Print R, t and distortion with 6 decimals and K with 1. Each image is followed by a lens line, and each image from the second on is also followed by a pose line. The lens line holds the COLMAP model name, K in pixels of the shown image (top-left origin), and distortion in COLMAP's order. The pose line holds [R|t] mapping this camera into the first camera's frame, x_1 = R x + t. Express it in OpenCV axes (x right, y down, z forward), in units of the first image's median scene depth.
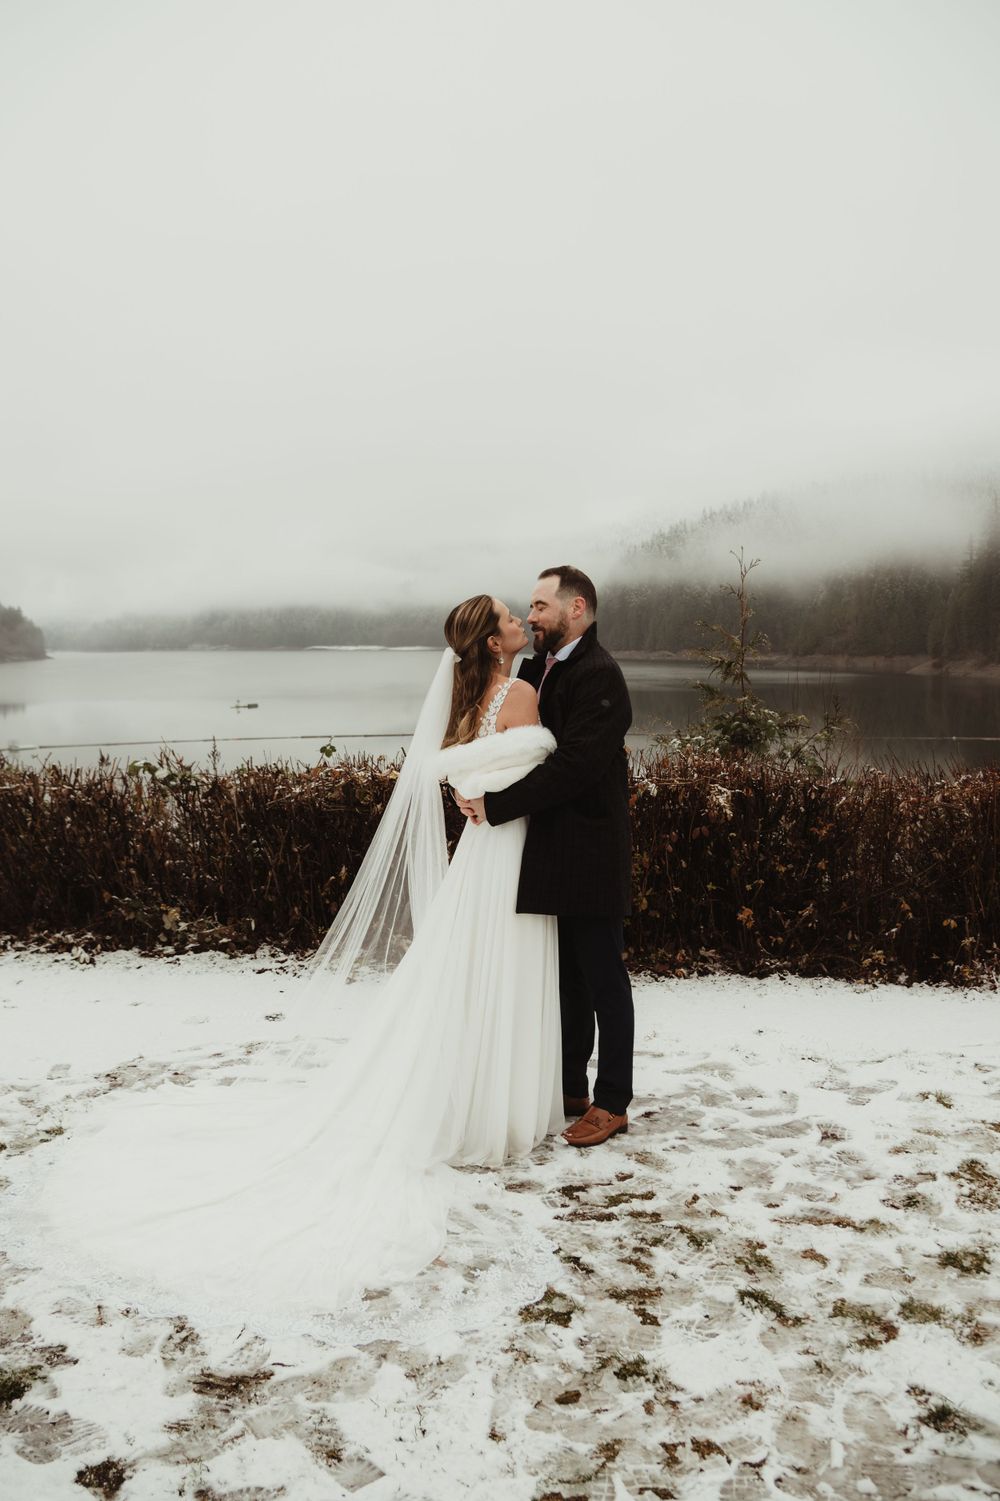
lens RADIAL K [[1245.0, 0, 497.0], [0, 1245.0, 758.5], [0, 0, 1]] dist [-0.111746, 0.054293]
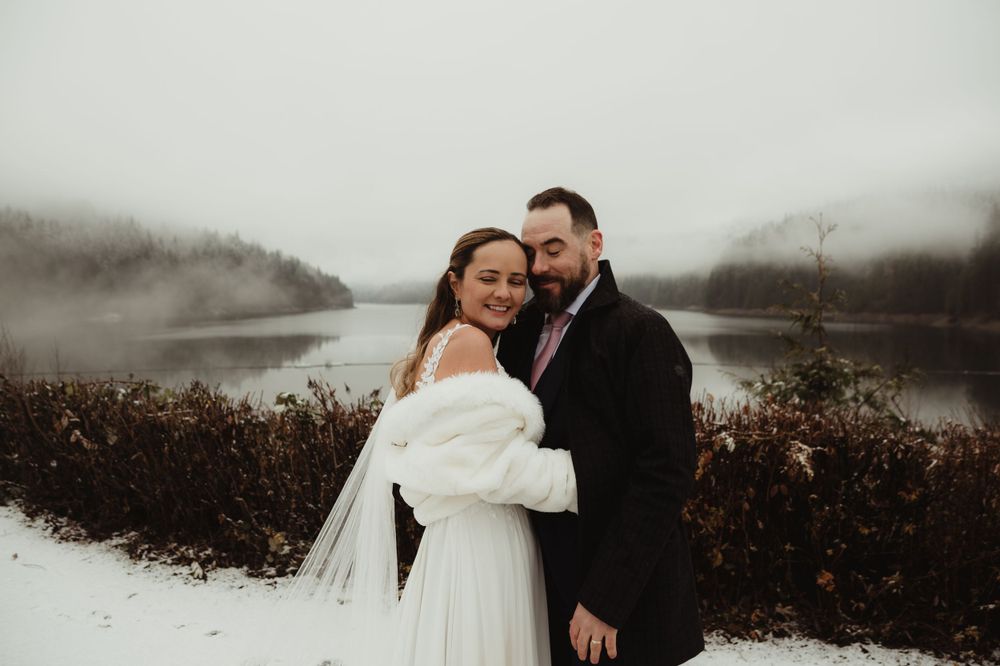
lens RADIAL K [[822.4, 0, 500.0], [0, 822.4, 333.0], [0, 0, 1]] dist [-0.116774, 0.065202]
pose [[0.984984, 0.016847, -0.171820, 0.054423], [-0.026083, 0.998325, -0.051641, -0.024586], [0.170662, 0.055347, 0.983774, 0.327003]]
